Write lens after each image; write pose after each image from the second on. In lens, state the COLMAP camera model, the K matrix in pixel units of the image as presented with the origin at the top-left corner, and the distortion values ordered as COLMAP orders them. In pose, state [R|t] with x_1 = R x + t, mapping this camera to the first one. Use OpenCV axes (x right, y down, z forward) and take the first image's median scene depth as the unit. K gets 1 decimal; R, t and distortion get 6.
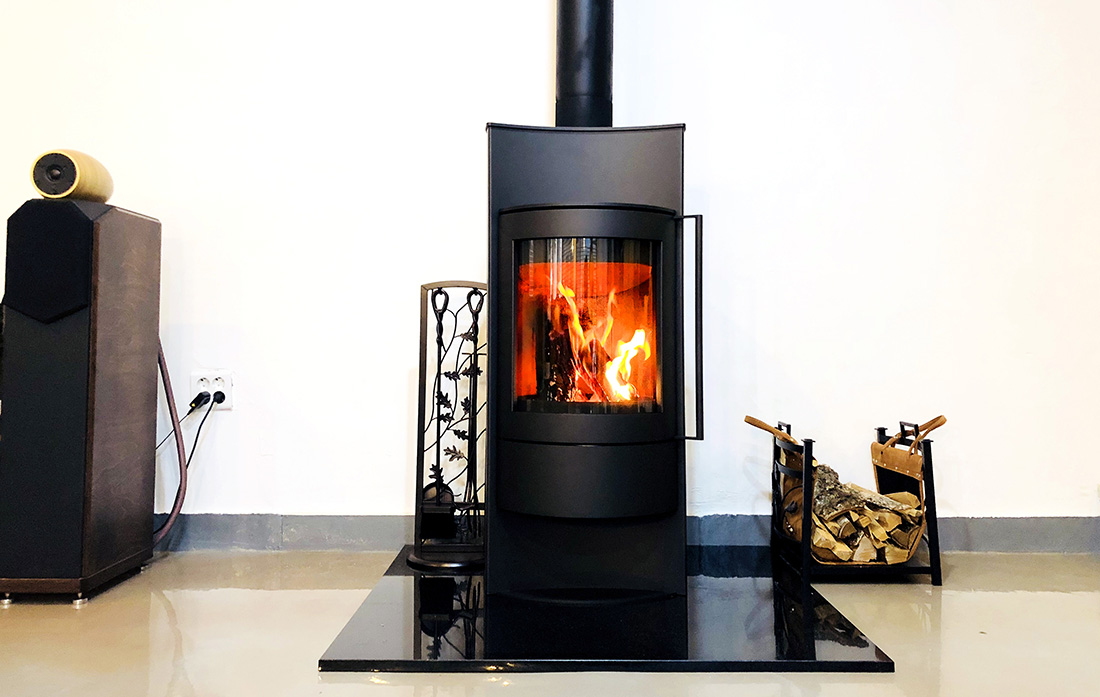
lens RADIAL K [[905.5, 0, 567.2], [0, 905.5, 294.5], [0, 0, 1]] dist [0.023613, -0.007922]
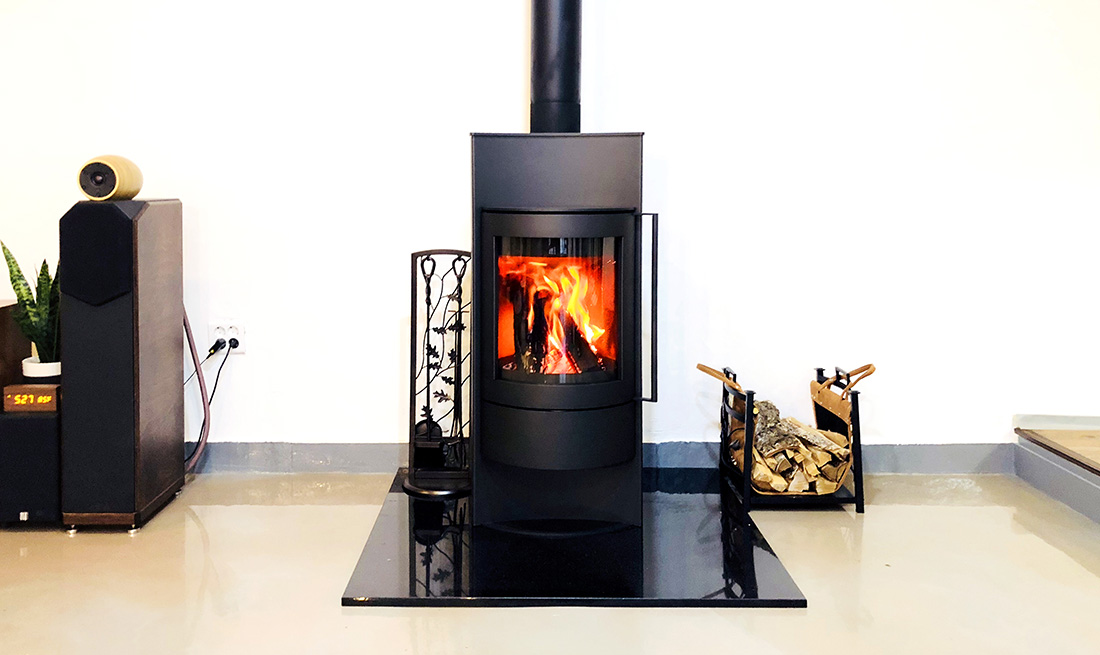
lens RADIAL K [[984.8, 0, 486.9], [0, 984.8, 243.1], [0, 0, 1]] dist [0.047181, -0.002084]
pose [[0.999253, -0.010802, -0.037102, -0.019565], [0.015998, 0.989633, 0.142728, -0.198086], [0.035175, -0.143215, 0.989066, -0.213602]]
